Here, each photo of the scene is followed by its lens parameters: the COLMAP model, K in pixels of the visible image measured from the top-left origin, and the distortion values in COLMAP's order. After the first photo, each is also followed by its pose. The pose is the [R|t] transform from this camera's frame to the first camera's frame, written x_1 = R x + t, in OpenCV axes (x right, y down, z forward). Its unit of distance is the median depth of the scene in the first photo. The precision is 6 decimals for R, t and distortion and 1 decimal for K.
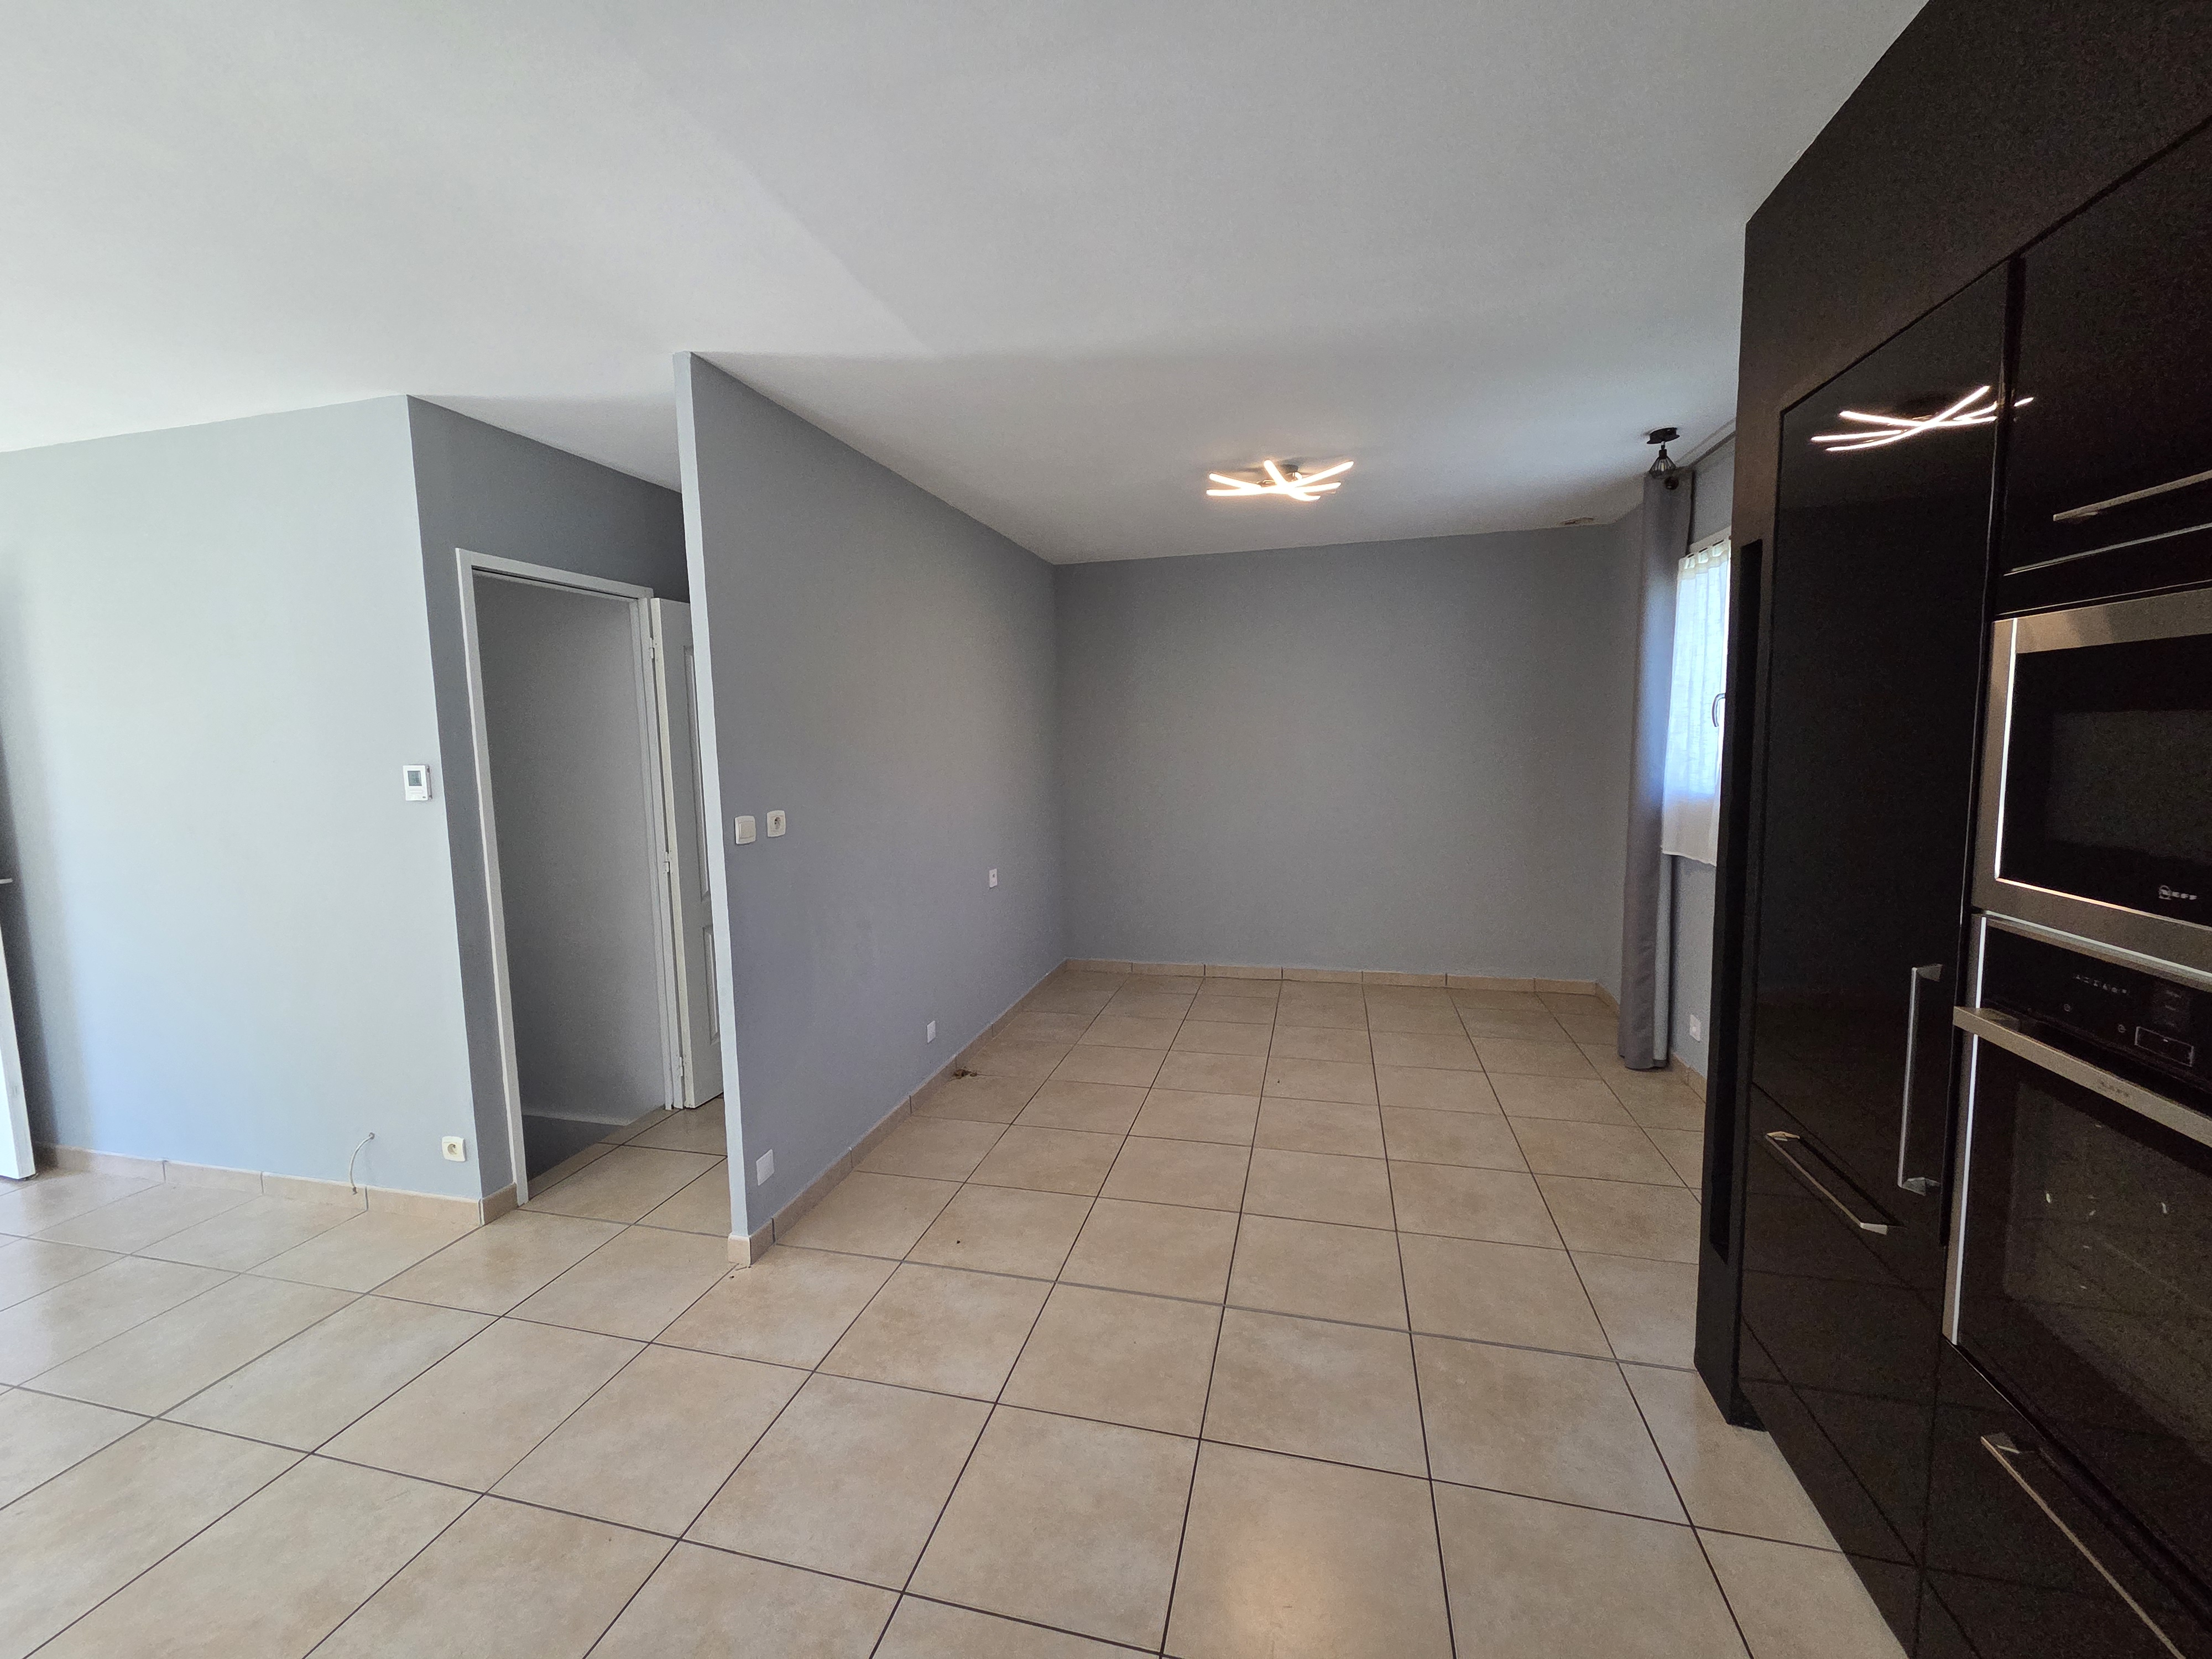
lens RADIAL K [[907.3, 0, 1105.5], [0, 907.3, 824.1], [0, 0, 1]] dist [0.000388, 0.000295]
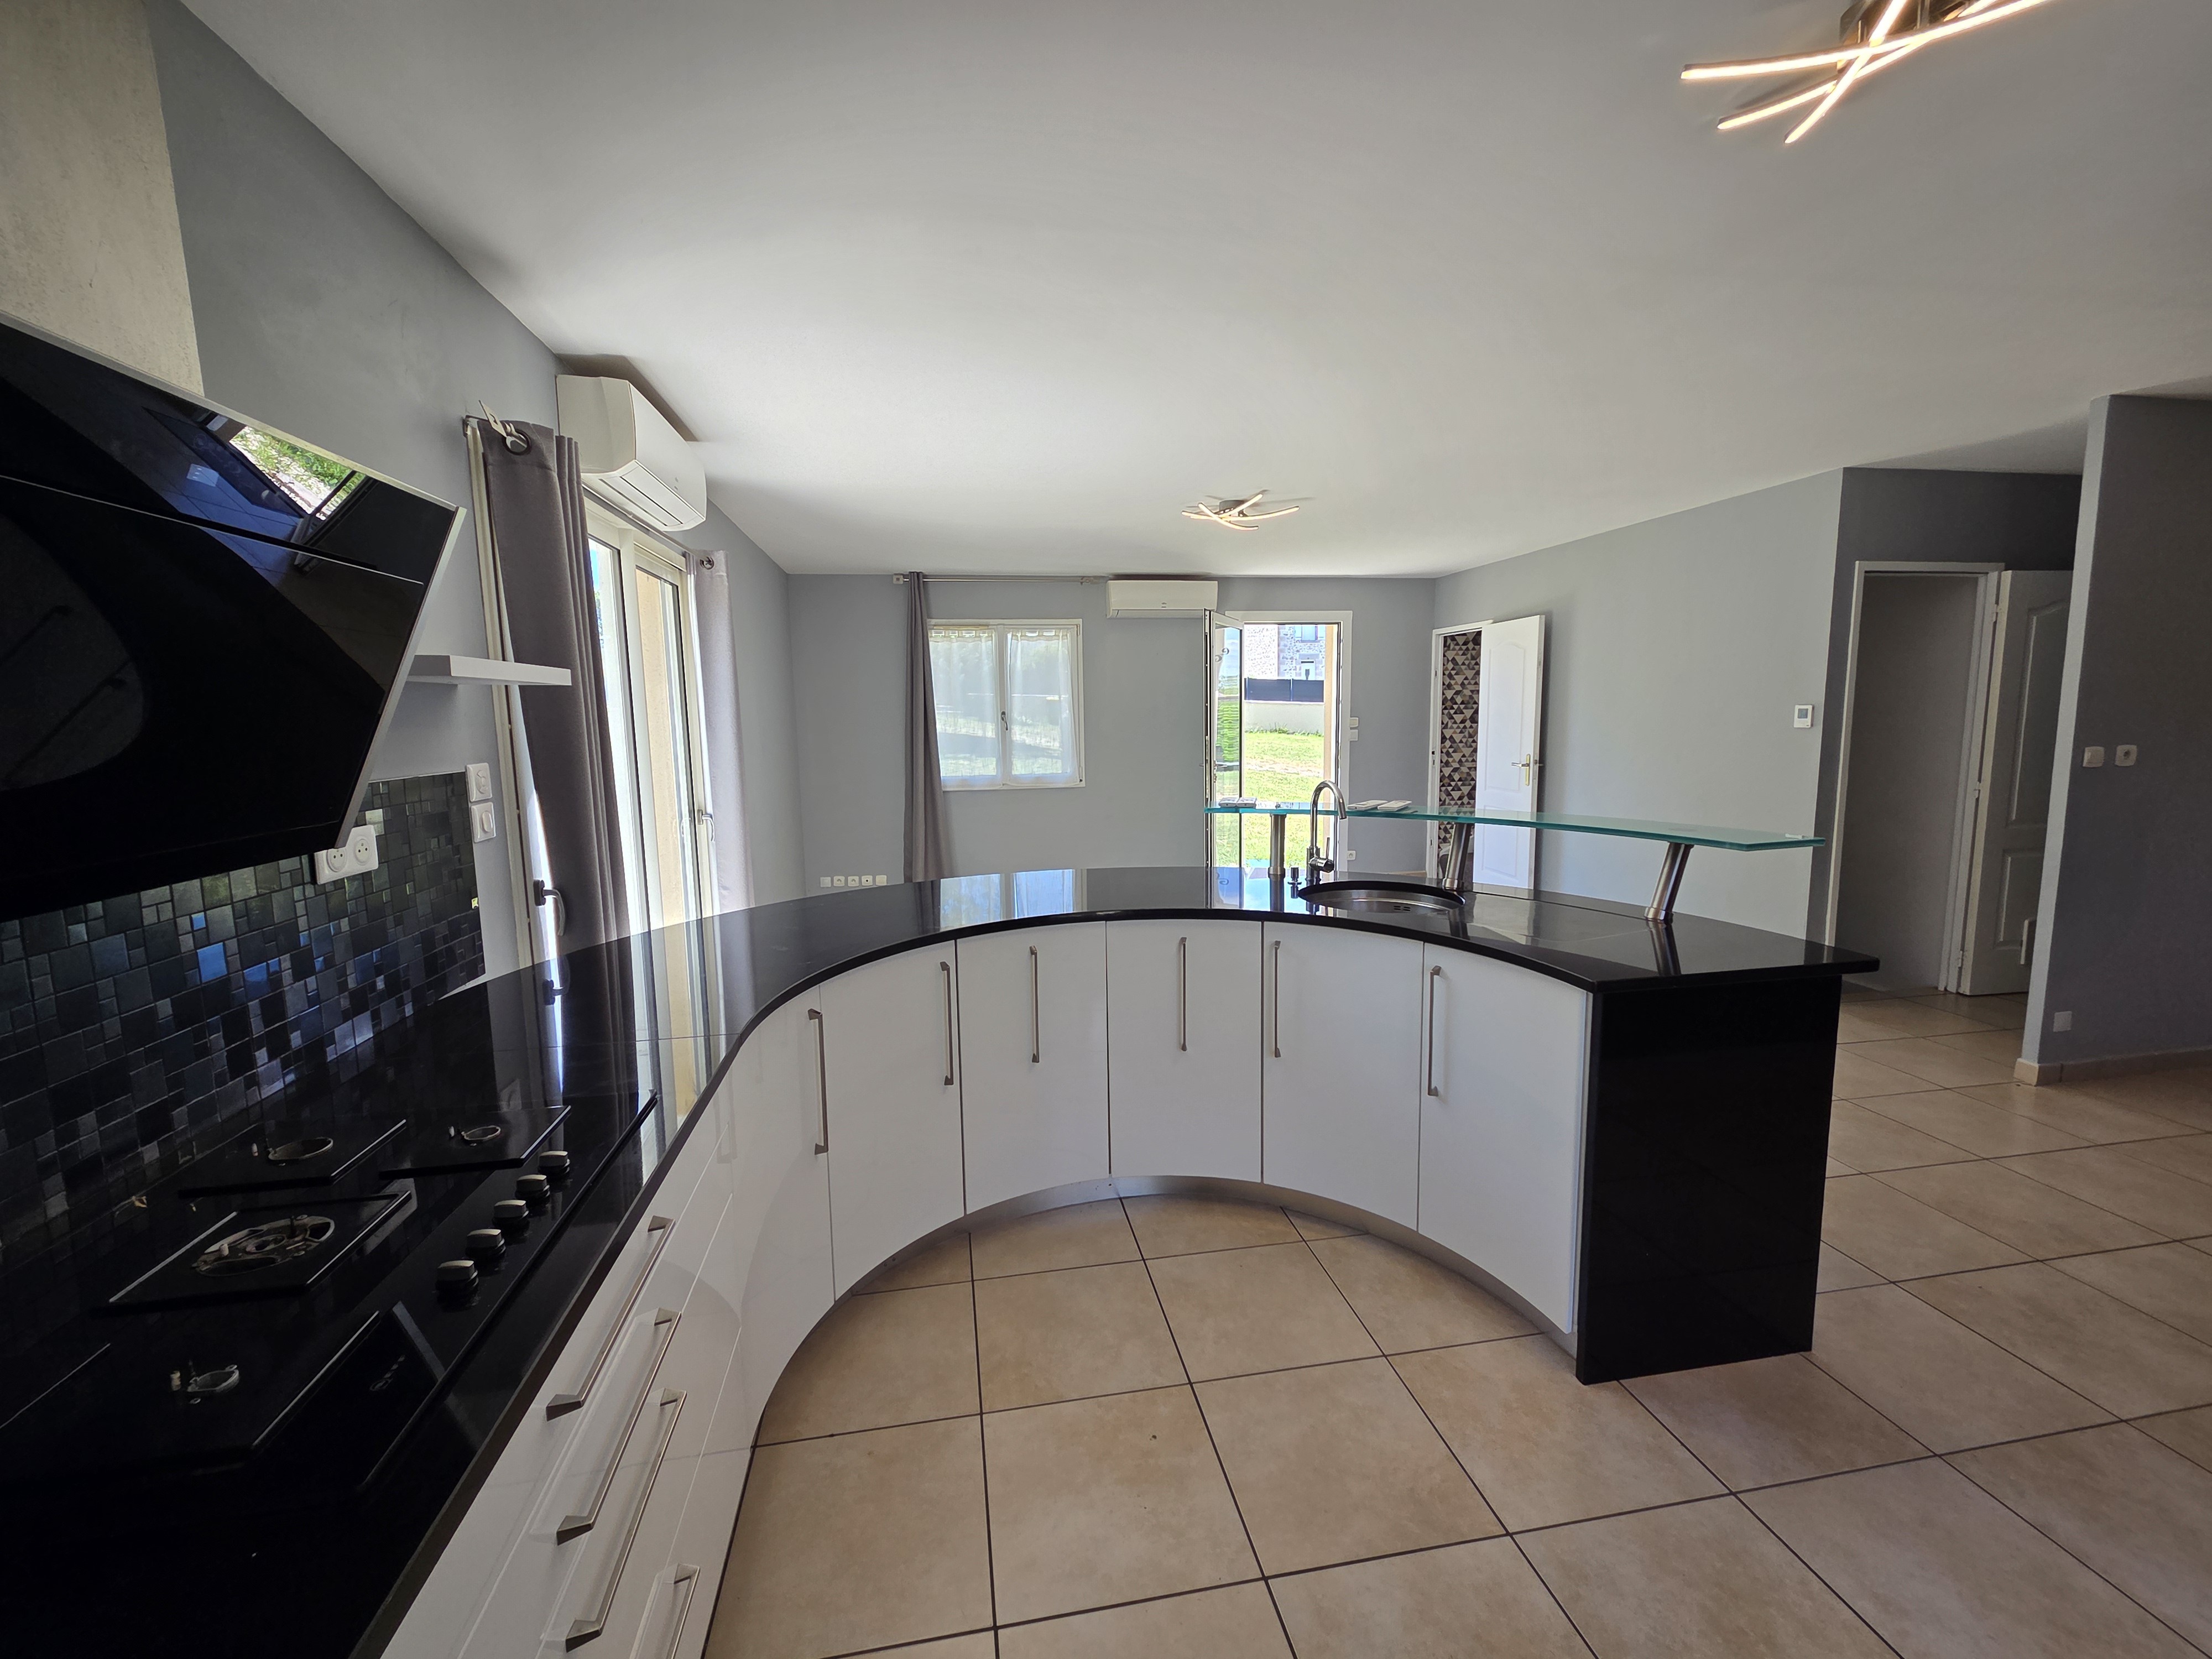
lens RADIAL K [[907.3, 0, 1102.0], [0, 907.3, 820.9], [0, 0, 1]] dist [0.000388, 0.000295]
pose [[0.407364, 0.124266, -0.904772, 0.190995], [-0.083849, 0.991604, 0.098439, 0.081337], [0.909408, 0.035764, 0.414364, -0.751081]]
